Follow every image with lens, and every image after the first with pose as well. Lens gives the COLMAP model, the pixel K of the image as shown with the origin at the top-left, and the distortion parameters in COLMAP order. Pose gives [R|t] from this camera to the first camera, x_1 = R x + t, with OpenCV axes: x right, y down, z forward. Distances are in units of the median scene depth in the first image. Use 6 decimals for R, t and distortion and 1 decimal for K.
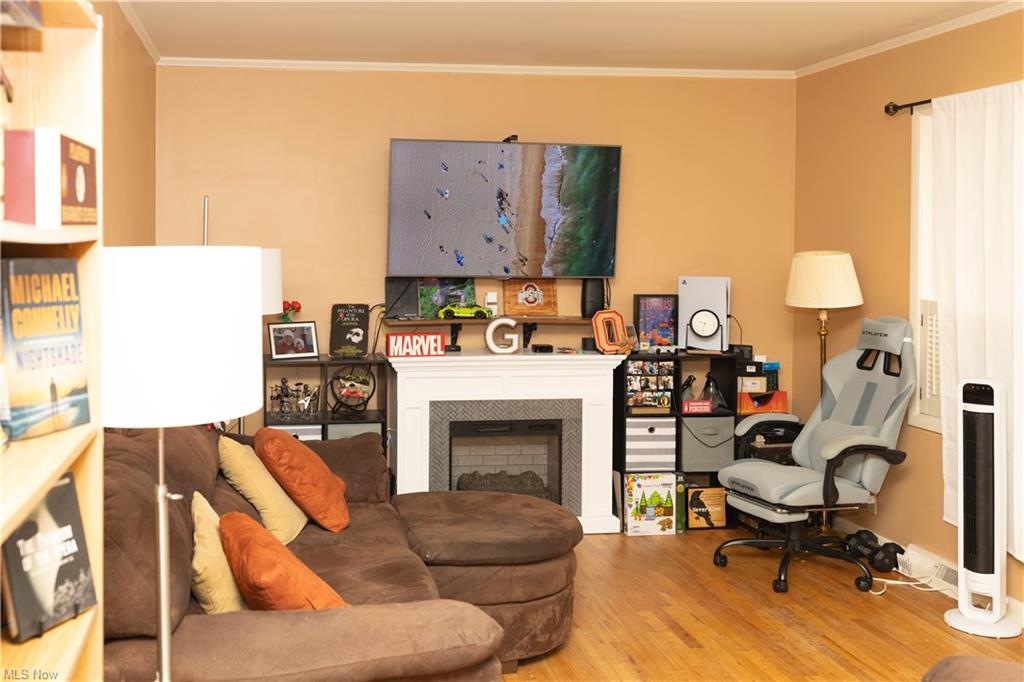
lens RADIAL K [[1605.9, 0, 512.0], [0, 1605.9, 341.0], [0, 0, 1]] dist [0.012745, 0.009802]
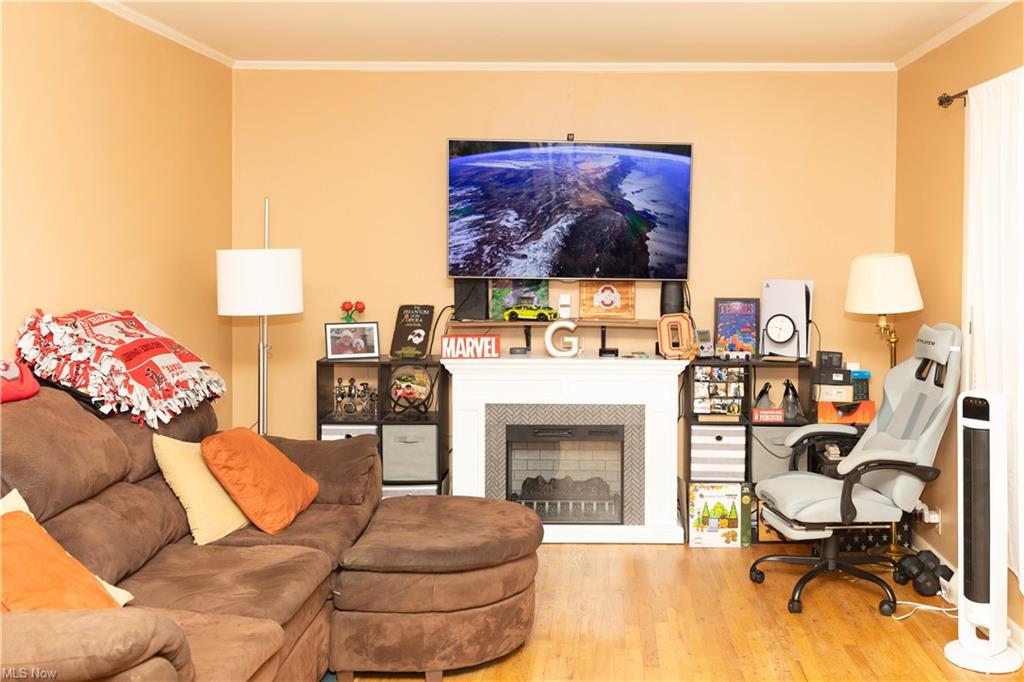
lens RADIAL K [[1600.5, 0, 512.1], [0, 1600.5, 361.3], [0, 0, 1]] dist [0.017722, 0.010438]
pose [[0.983054, 0.015682, -0.182642, 0.141540], [-0.013472, 0.999820, 0.013335, -0.002129], [0.182819, -0.010648, 0.983089, 0.032557]]
